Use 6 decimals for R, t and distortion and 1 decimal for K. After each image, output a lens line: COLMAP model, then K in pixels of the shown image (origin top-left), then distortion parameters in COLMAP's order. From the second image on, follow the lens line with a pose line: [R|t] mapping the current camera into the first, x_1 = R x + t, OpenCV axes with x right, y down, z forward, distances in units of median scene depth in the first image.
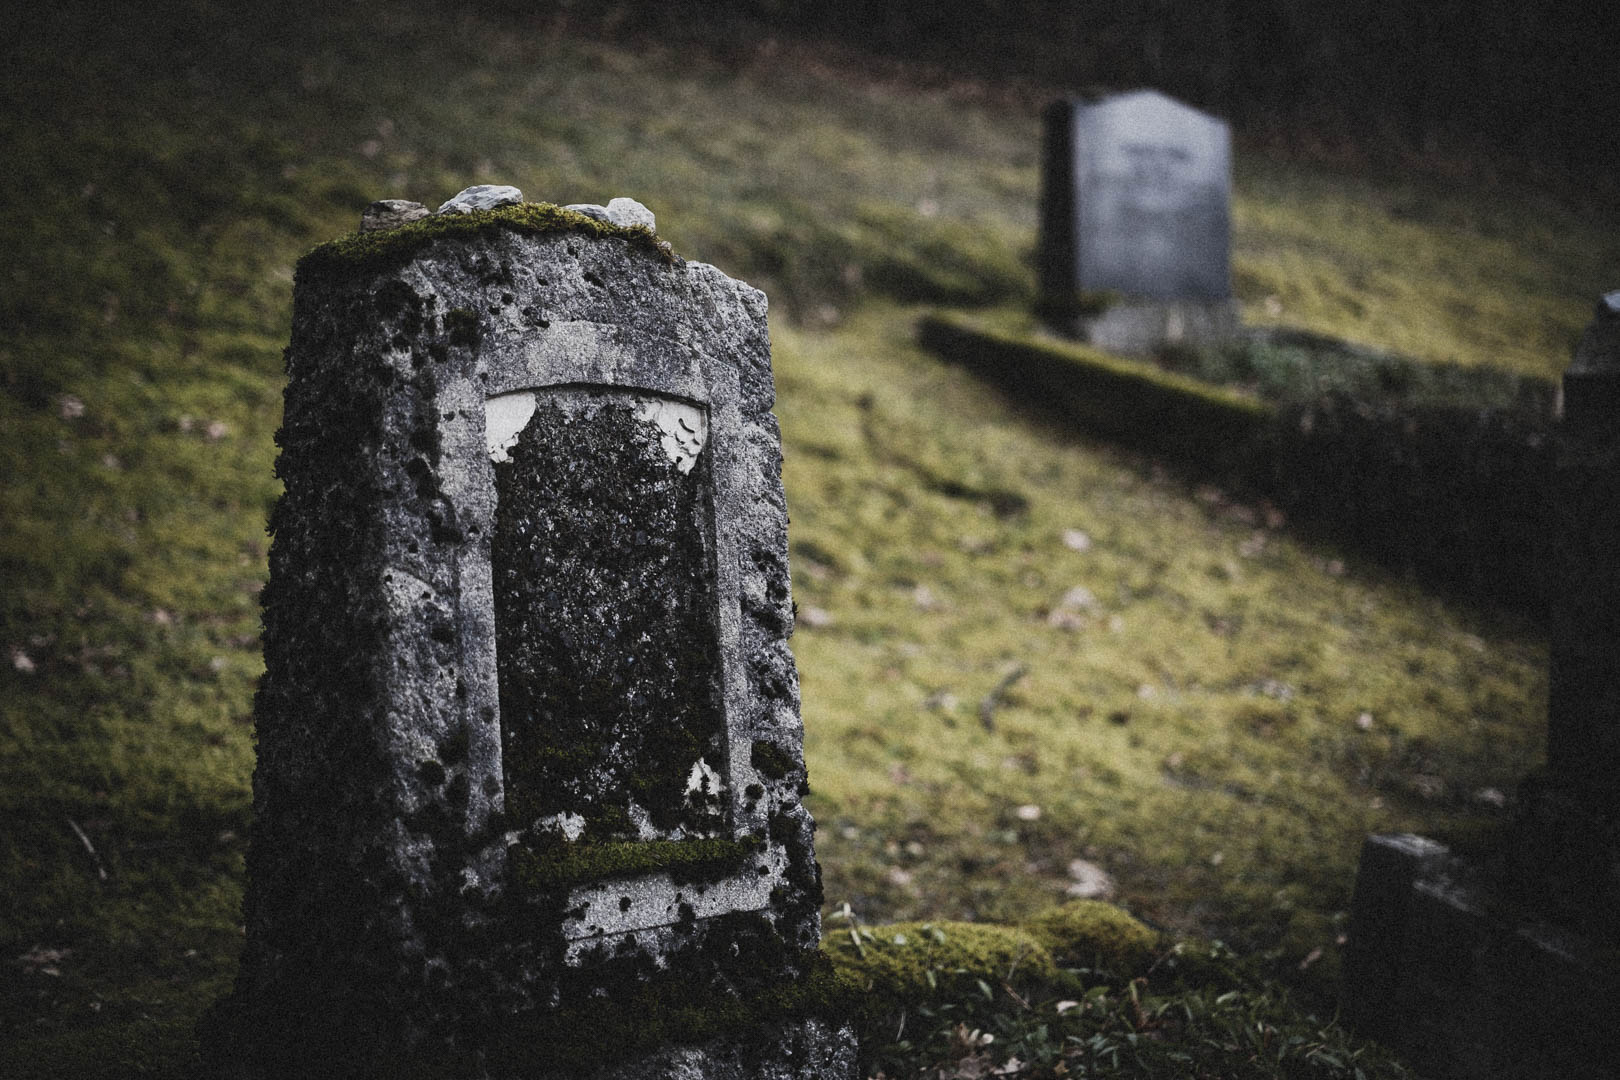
lens RADIAL K [[2377.0, 0, 810.0], [0, 2377.0, 513.3], [0, 0, 1]] dist [0.018557, 0.039714]
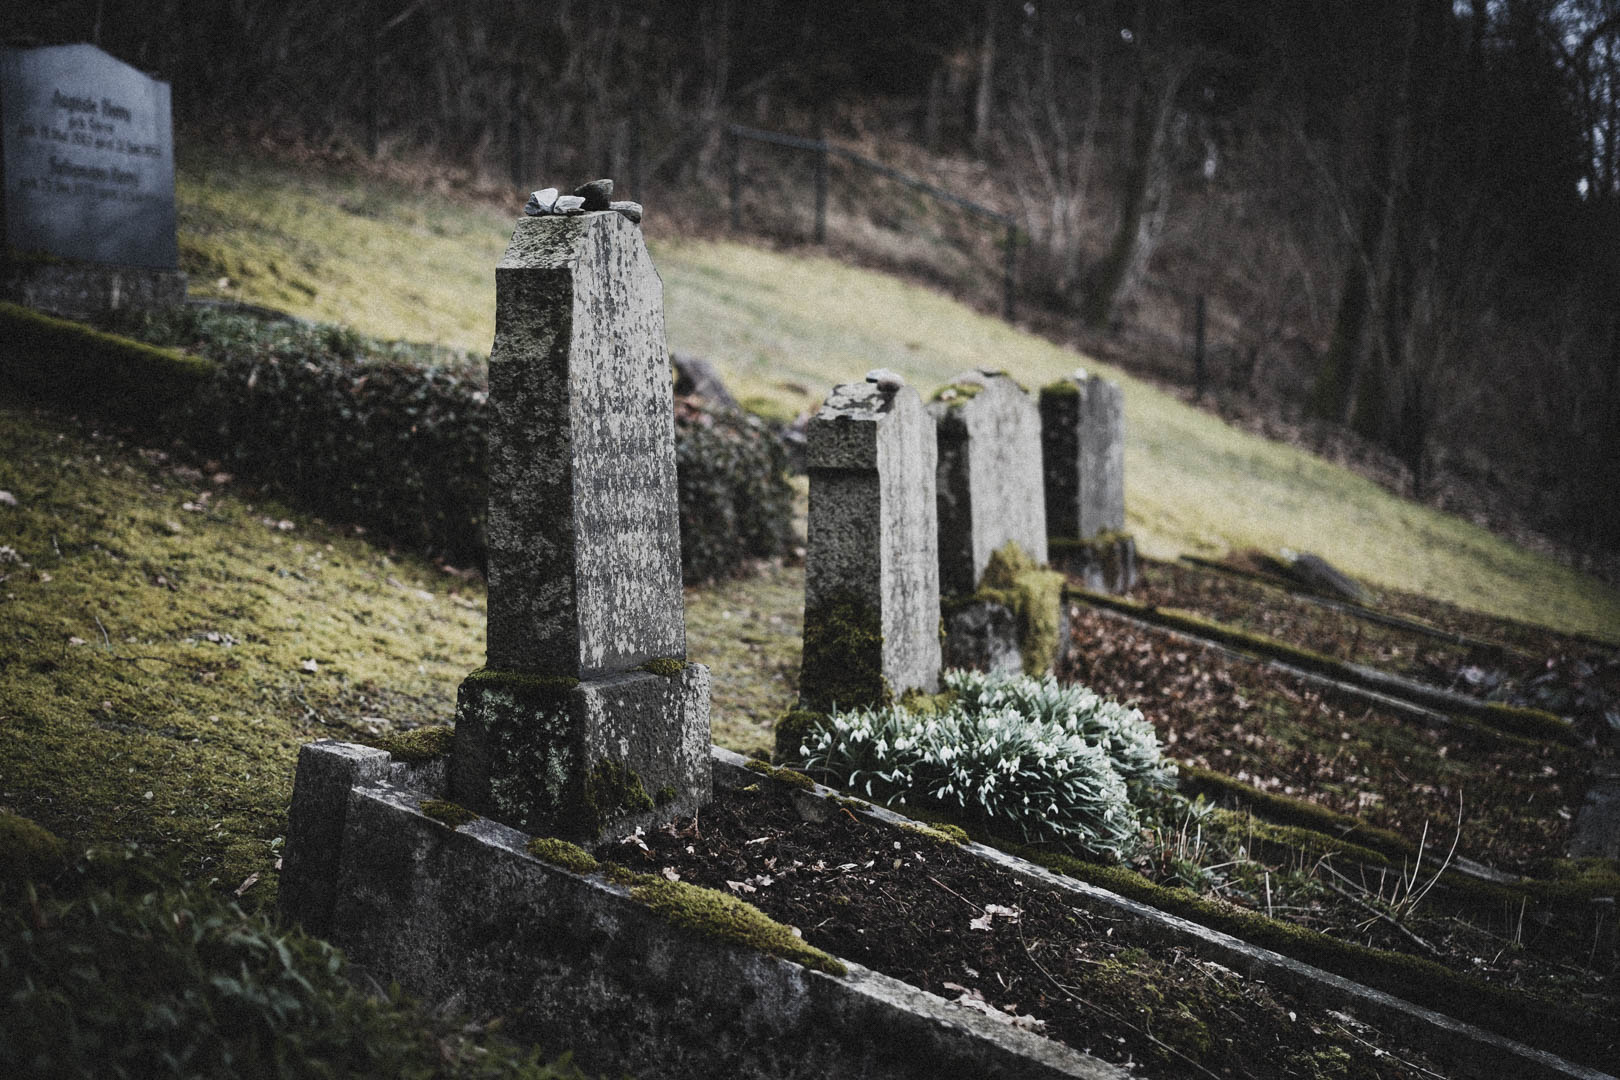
lens RADIAL K [[2351.2, 0, 810.0], [0, 2351.2, 540.0], [0, 0, 1]] dist [-0.018467, -0.114979]
pose [[0.909864, -0.014076, 0.414667, 0.023201], [0.018578, 0.999804, -0.006826, 0.046721], [-0.414490, 0.013915, 0.909948, 0.050276]]
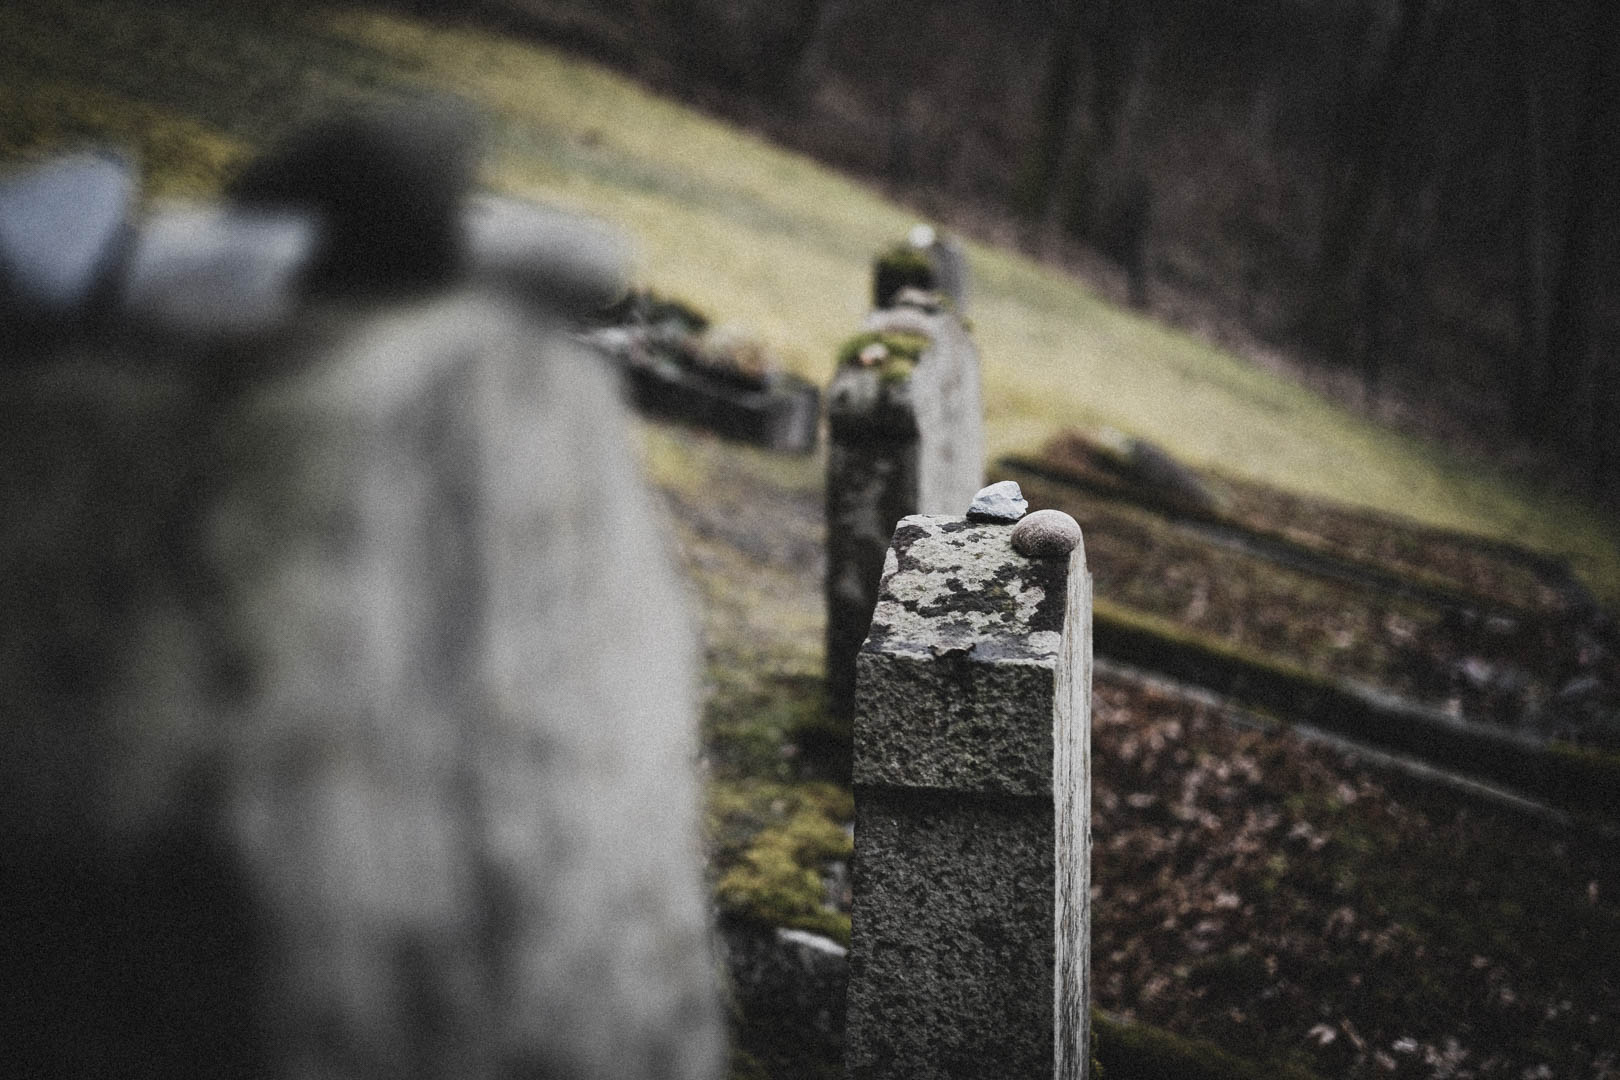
lens RADIAL K [[2377.0, 0, 810.0], [0, 2377.0, 513.3], [0, 0, 1]] dist [0.018557, 0.039714]
pose [[0.831307, -0.061481, 0.552403, 0.279846], [0.017314, 0.996246, 0.084824, -0.094807], [-0.555544, -0.060950, 0.829250, 0.813703]]
